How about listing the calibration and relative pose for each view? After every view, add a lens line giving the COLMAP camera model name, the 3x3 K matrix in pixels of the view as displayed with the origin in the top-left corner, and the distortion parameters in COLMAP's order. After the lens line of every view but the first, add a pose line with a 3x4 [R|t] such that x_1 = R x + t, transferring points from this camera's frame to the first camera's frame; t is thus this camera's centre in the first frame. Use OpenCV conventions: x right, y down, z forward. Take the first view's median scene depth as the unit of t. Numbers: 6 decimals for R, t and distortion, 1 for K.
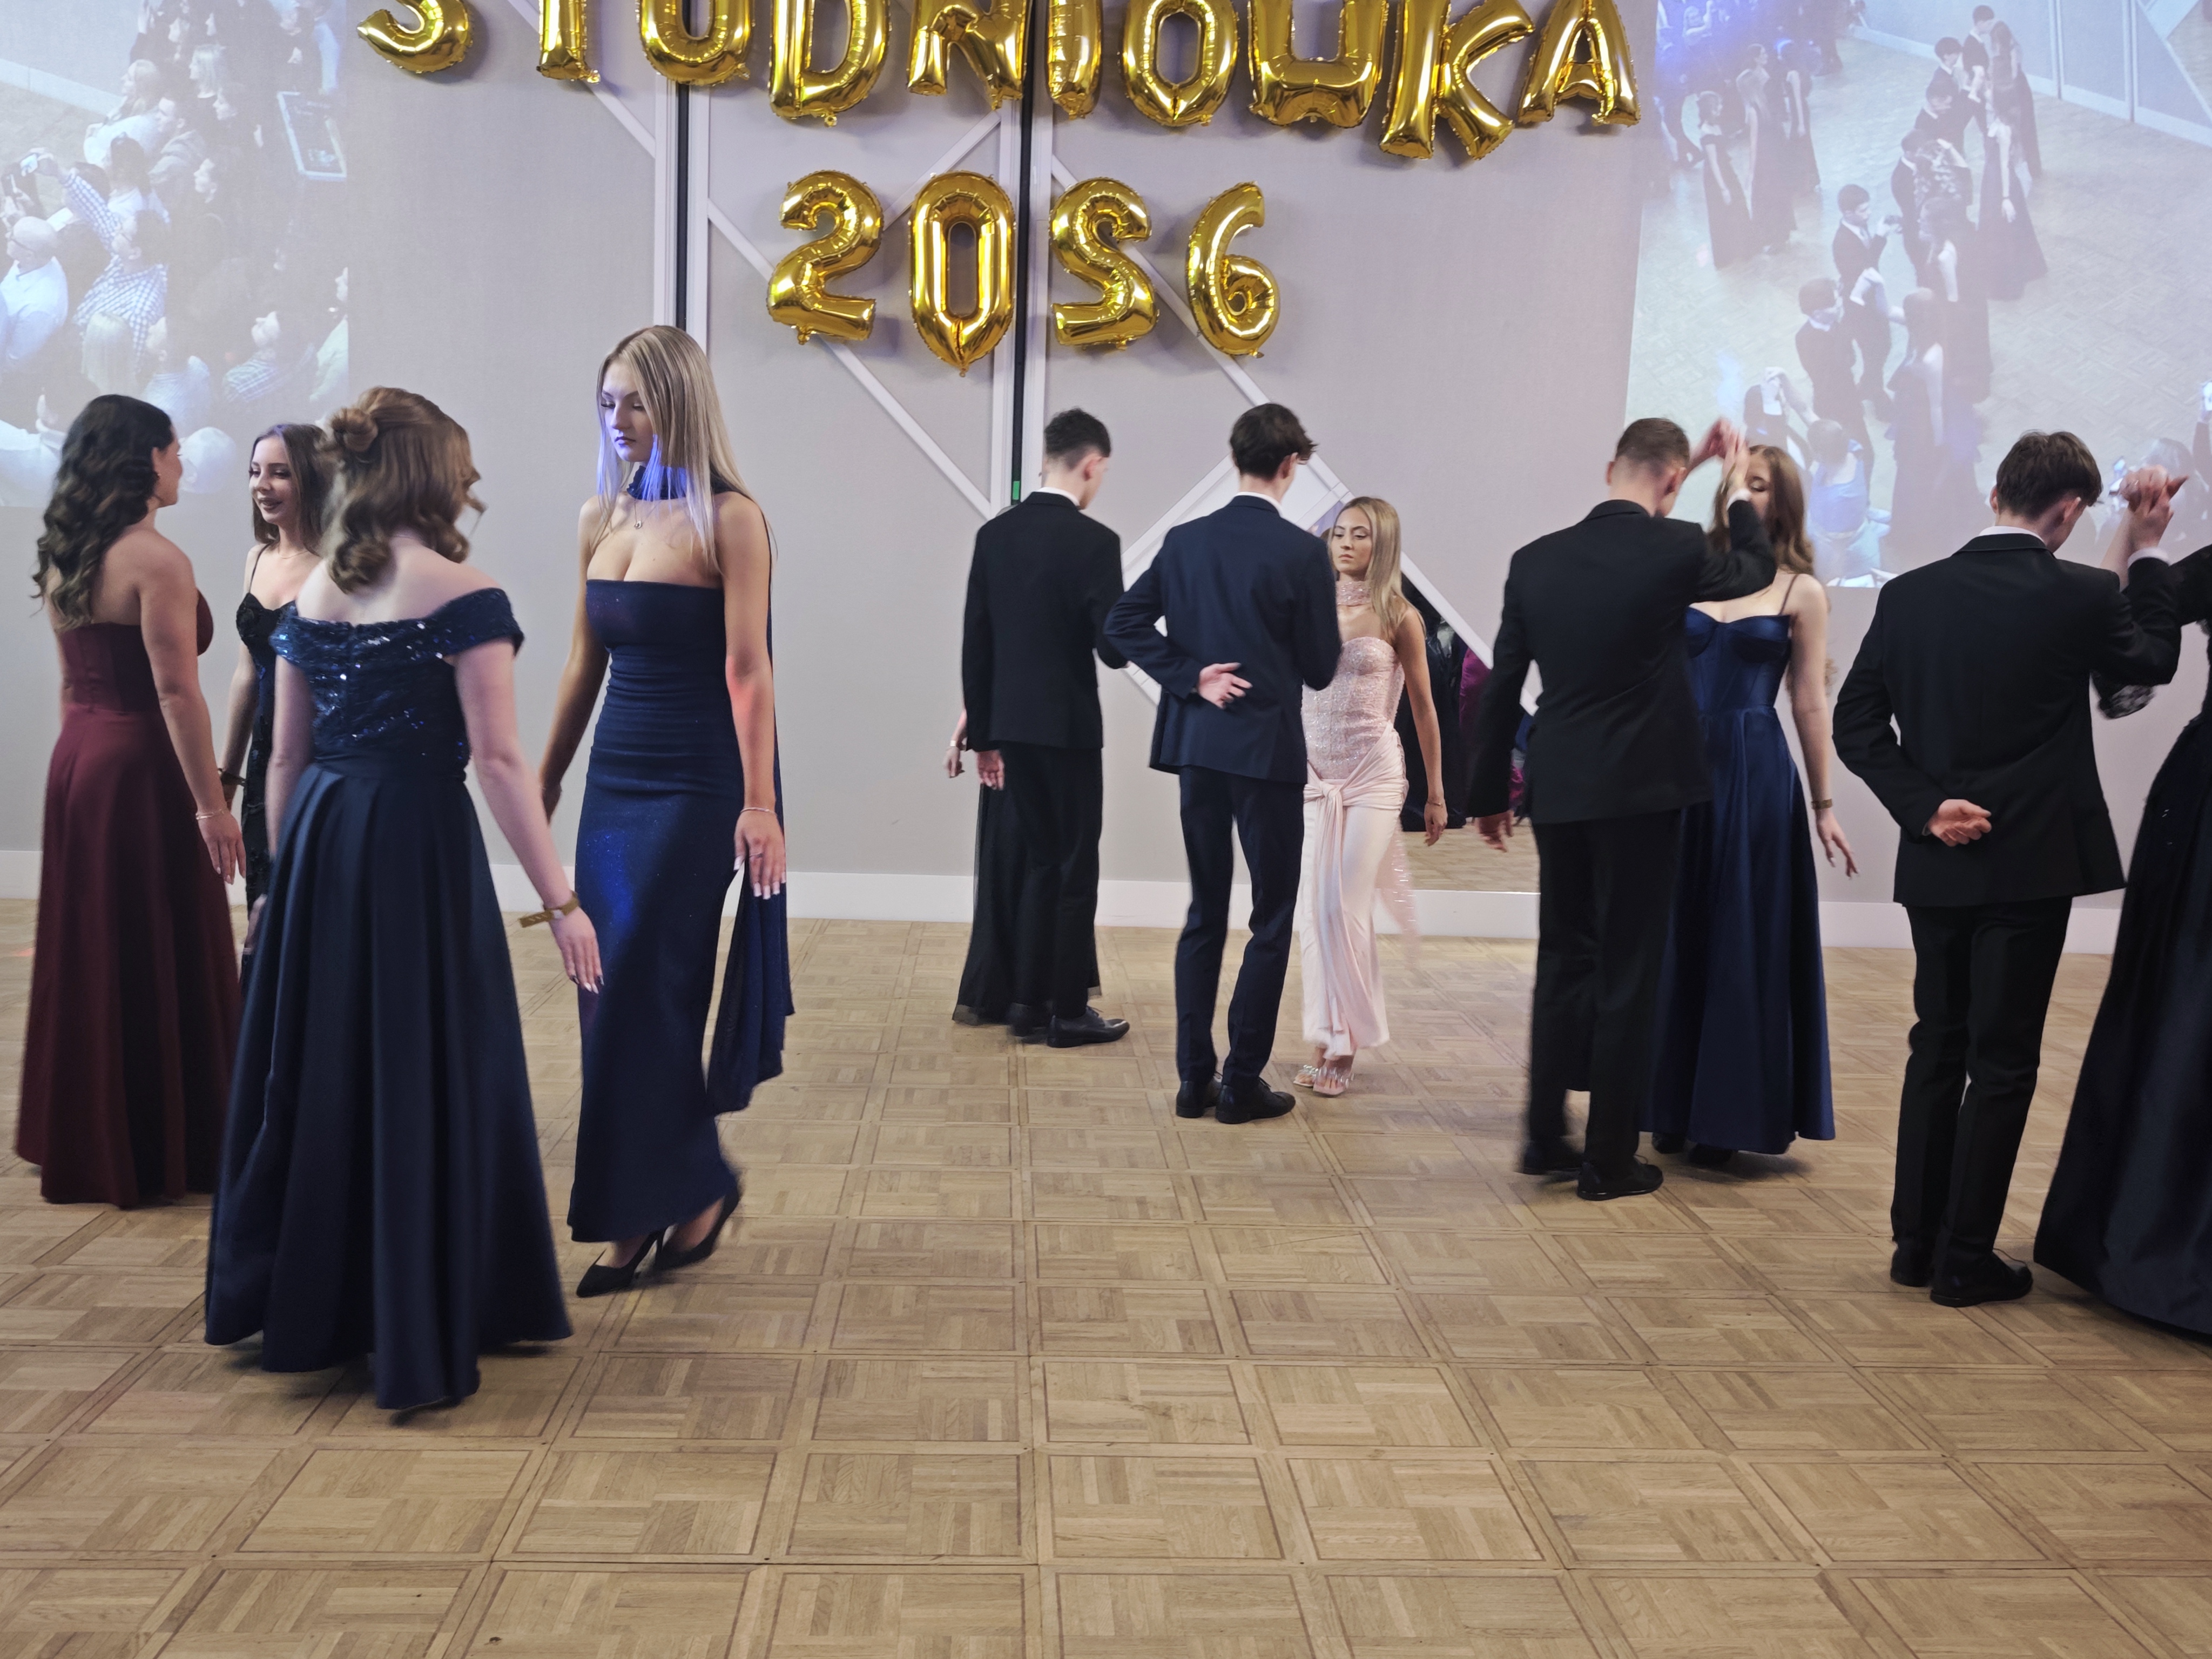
lens RADIAL K [[1973.2, 0, 1117.6], [0, 1973.2, 822.9], [0, 0, 1]] dist [0.029398, -0.062912]
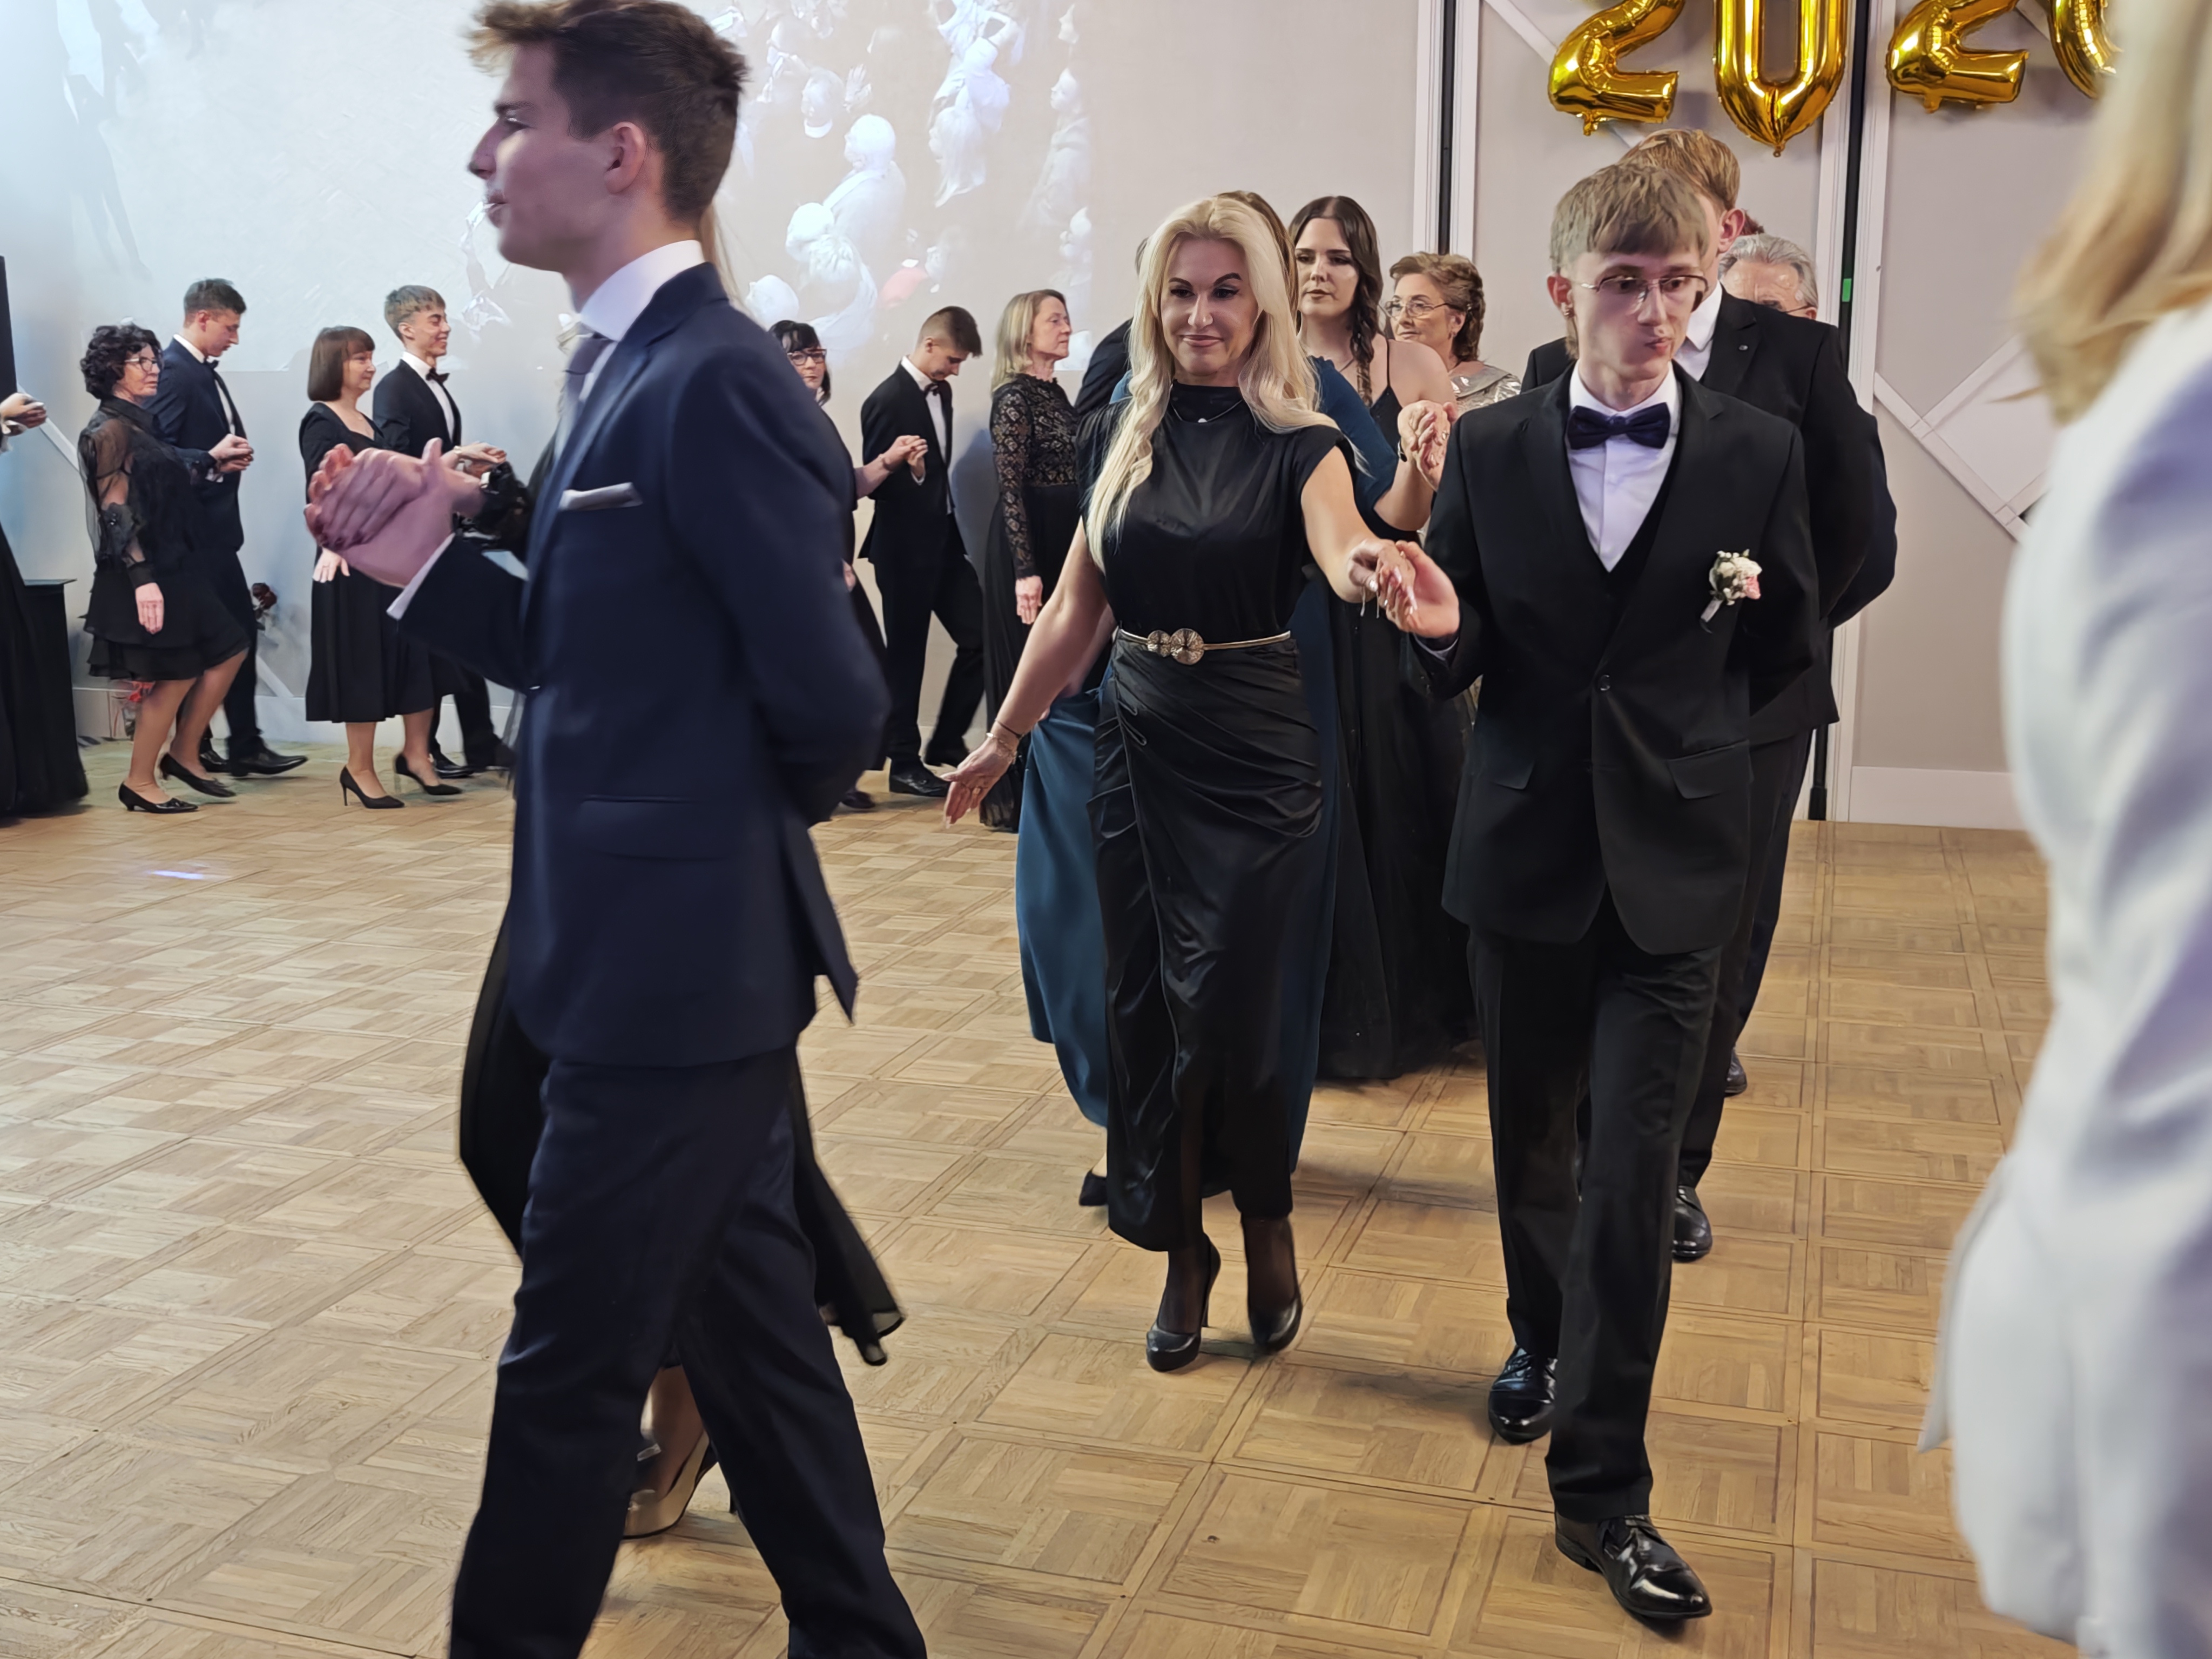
lens RADIAL K [[2329.1, 0, 1065.6], [0, 2329.1, 821.5], [0, 0, 1]] dist [0.057636, -0.160740]
pose [[0.928012, 0.027470, -0.371537, 0.031177], [-0.005670, 0.998204, 0.059640, -0.011256], [0.372508, -0.053240, 0.926500, -0.069486]]
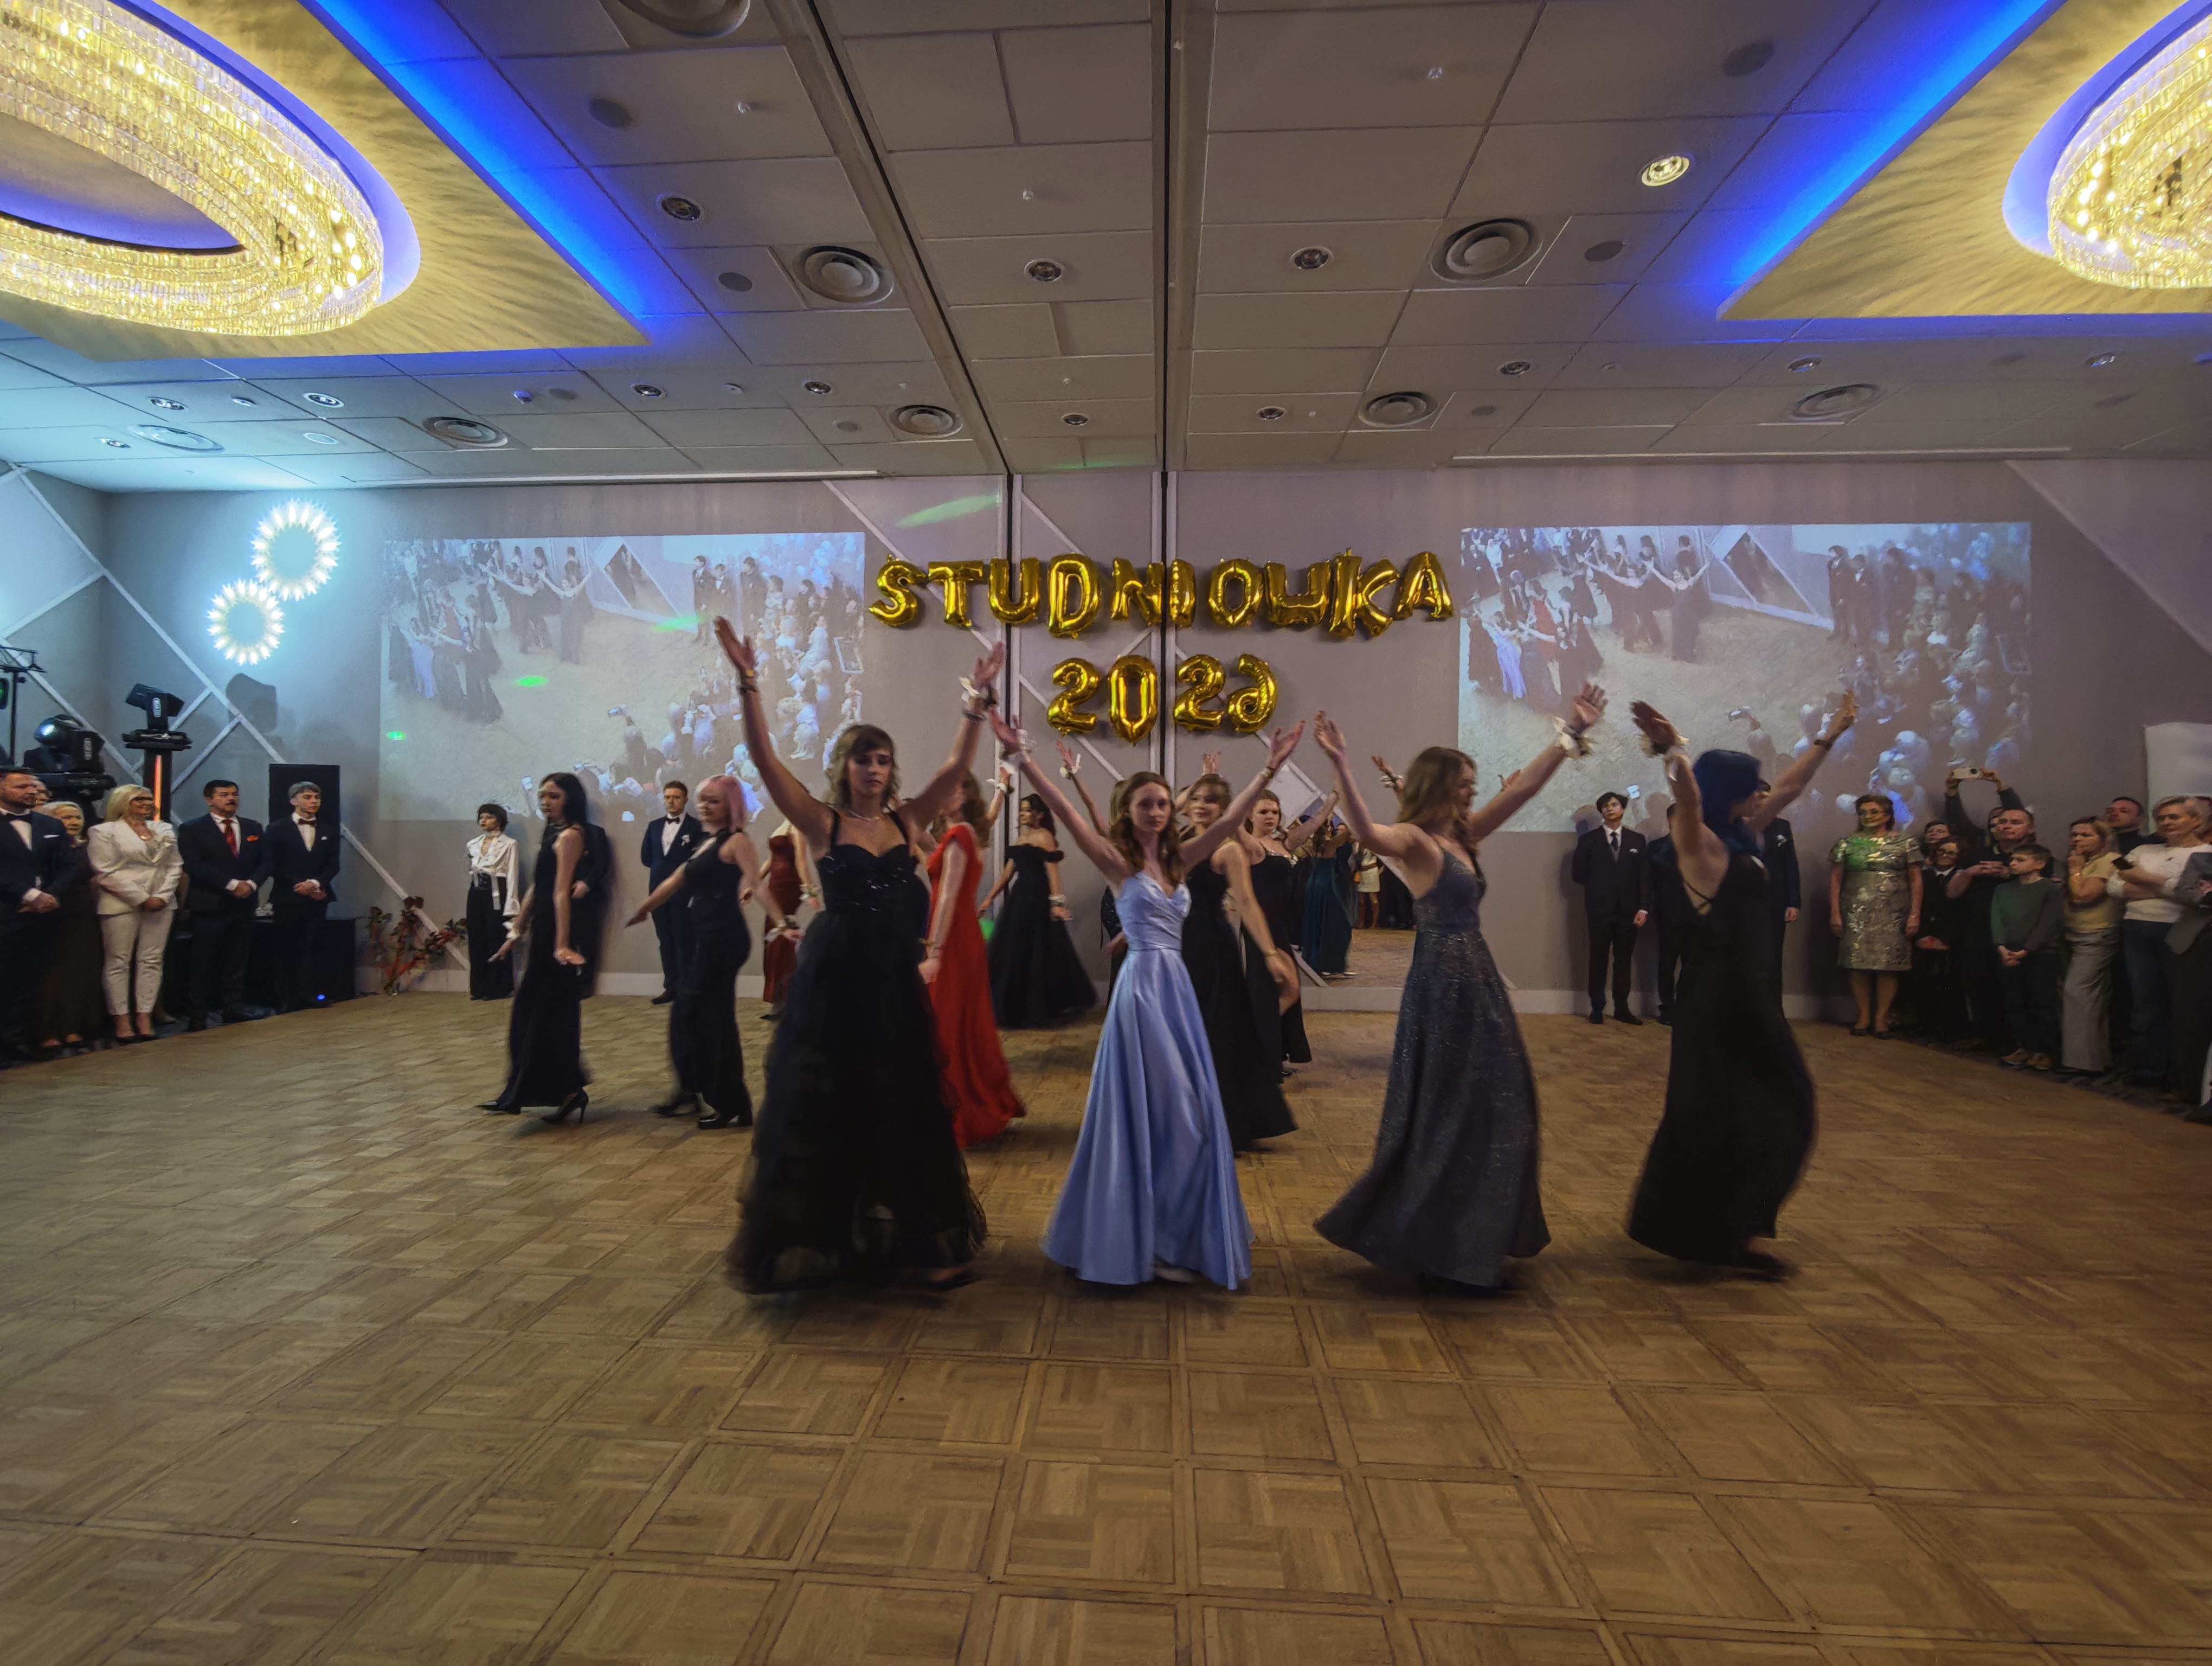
lens RADIAL K [[922.3, 0, 1100.1], [0, 922.3, 829.5], [0, 0, 1]] dist [-0.004538, -0.000021]
pose [[0.991740, -0.030955, -0.124471, 0.009290], [0.015108, 0.991877, -0.126296, -0.022828], [0.127369, 0.123373, 0.984153, 0.039781]]
